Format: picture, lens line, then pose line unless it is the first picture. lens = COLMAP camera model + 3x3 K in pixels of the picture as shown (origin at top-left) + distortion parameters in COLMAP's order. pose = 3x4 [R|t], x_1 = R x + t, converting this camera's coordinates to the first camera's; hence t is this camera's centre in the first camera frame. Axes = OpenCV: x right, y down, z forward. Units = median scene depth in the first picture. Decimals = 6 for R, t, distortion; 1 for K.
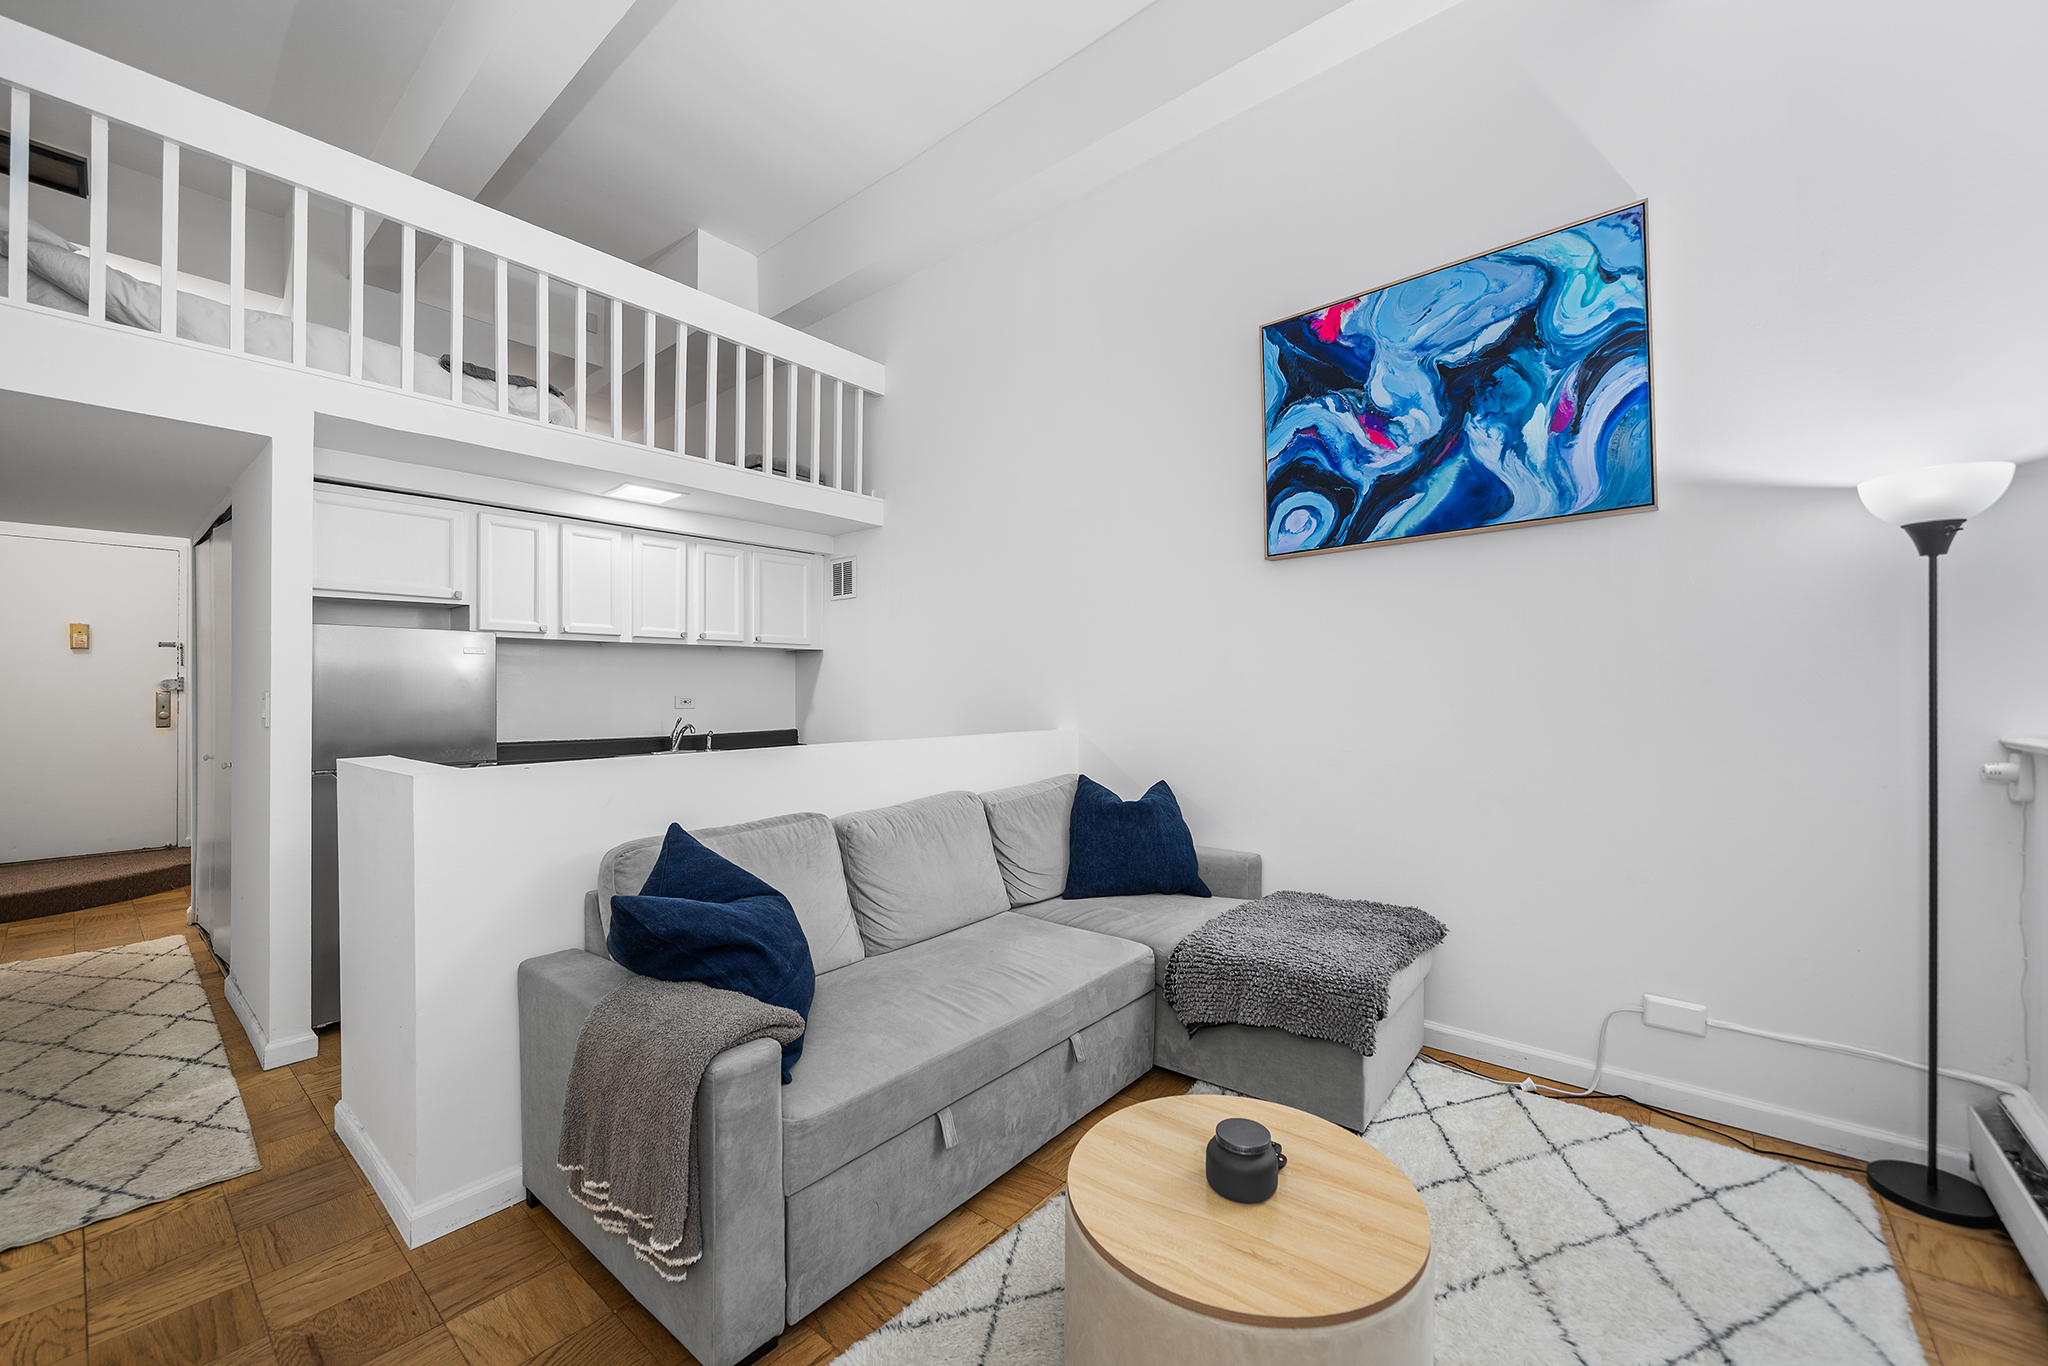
lens RADIAL K [[776.2, 0, 1017.2], [0, 776.2, 688.2], [0, 0, 1]] dist [0.000995, 0.000058]
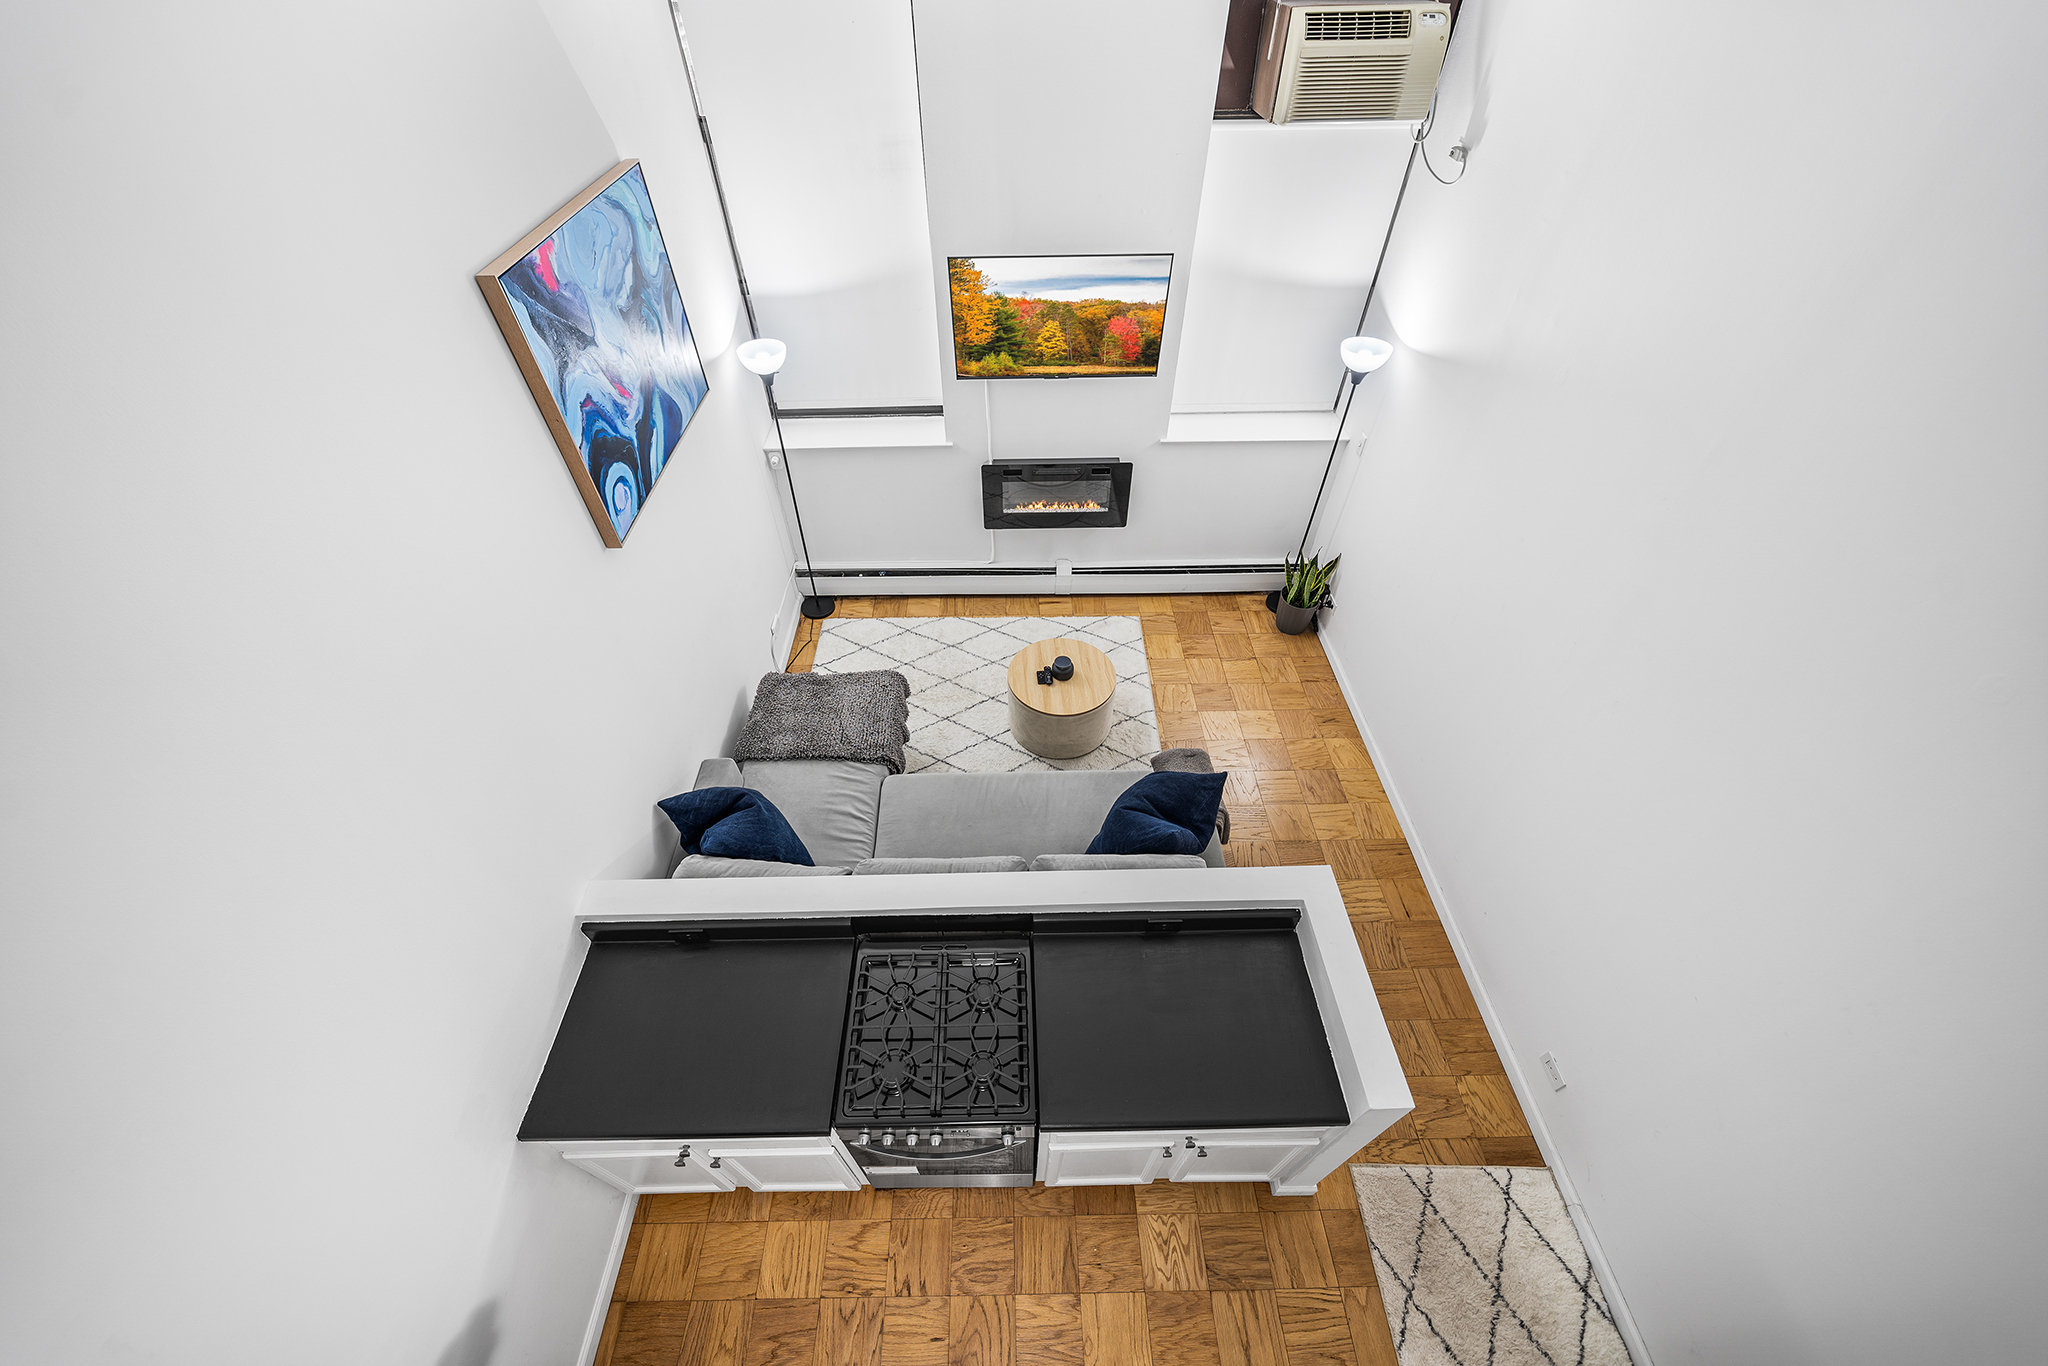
lens RADIAL K [[776.2, 0, 1019.4], [0, 776.2, 684.7], [0, 0, 1]] dist [0.000995, 0.000058]
pose [[-0.654067, -0.548353, 0.521062, -0.588487], [-0.000851, 0.689370, 0.724409, -0.765970], [-0.756436, 0.473369, -0.451361, 1.209456]]
